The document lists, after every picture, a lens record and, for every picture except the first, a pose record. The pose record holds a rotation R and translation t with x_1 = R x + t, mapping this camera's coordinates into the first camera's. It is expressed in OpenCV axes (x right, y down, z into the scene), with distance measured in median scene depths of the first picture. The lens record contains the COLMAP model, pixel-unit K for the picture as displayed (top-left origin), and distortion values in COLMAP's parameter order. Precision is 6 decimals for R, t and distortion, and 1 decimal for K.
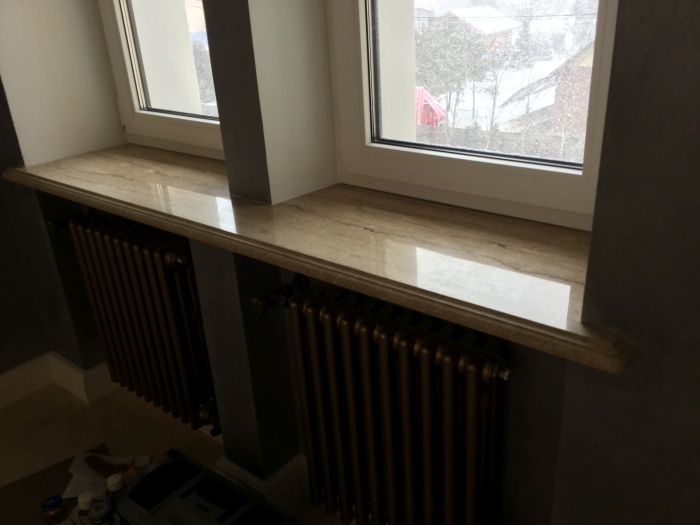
lens RADIAL K [[631.9, 0, 348.0], [0, 631.9, 271.3], [0, 0, 1]] dist [0.128771, -0.230630]
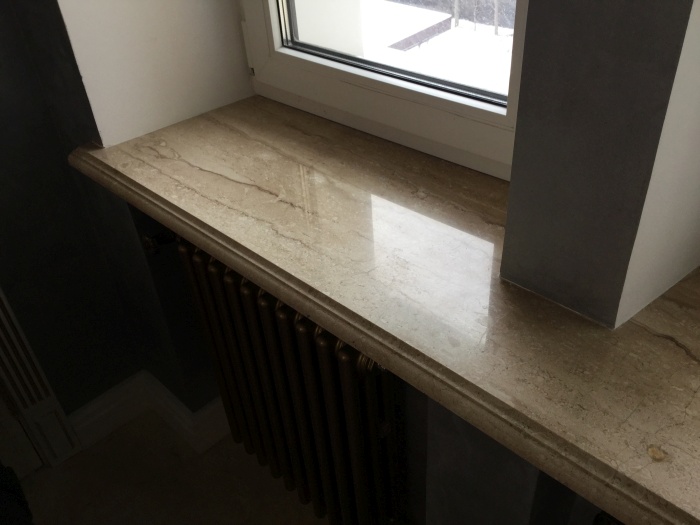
lens RADIAL K [[631.9, 0, 348.0], [0, 631.9, 271.3], [0, 0, 1]] dist [0.128771, -0.230630]
pose [[0.996097, 0.048165, -0.073959, -0.256108], [-0.030644, 0.974576, 0.221952, -0.223253], [0.082769, -0.218820, 0.972249, 0.465913]]
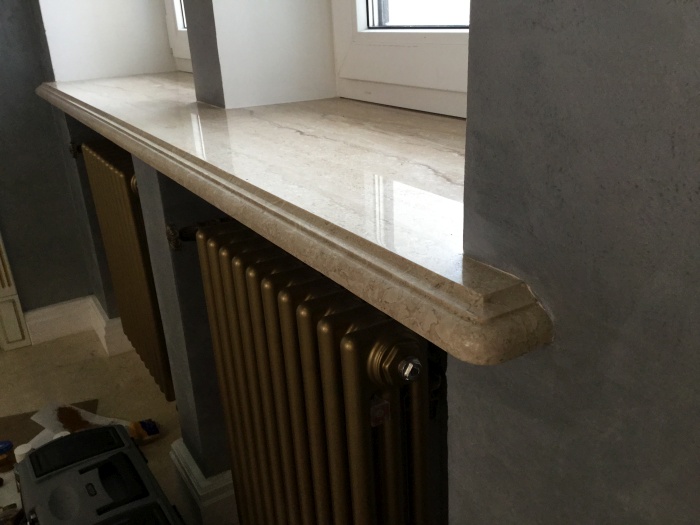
lens RADIAL K [[631.9, 0, 348.0], [0, 631.9, 271.3], [0, 0, 1]] dist [0.128771, -0.230630]
pose [[0.945832, 0.132386, -0.296438, 0.234477], [-0.139428, 0.990229, -0.002639, 0.057773], [0.293192, 0.043828, 0.955049, 0.300461]]
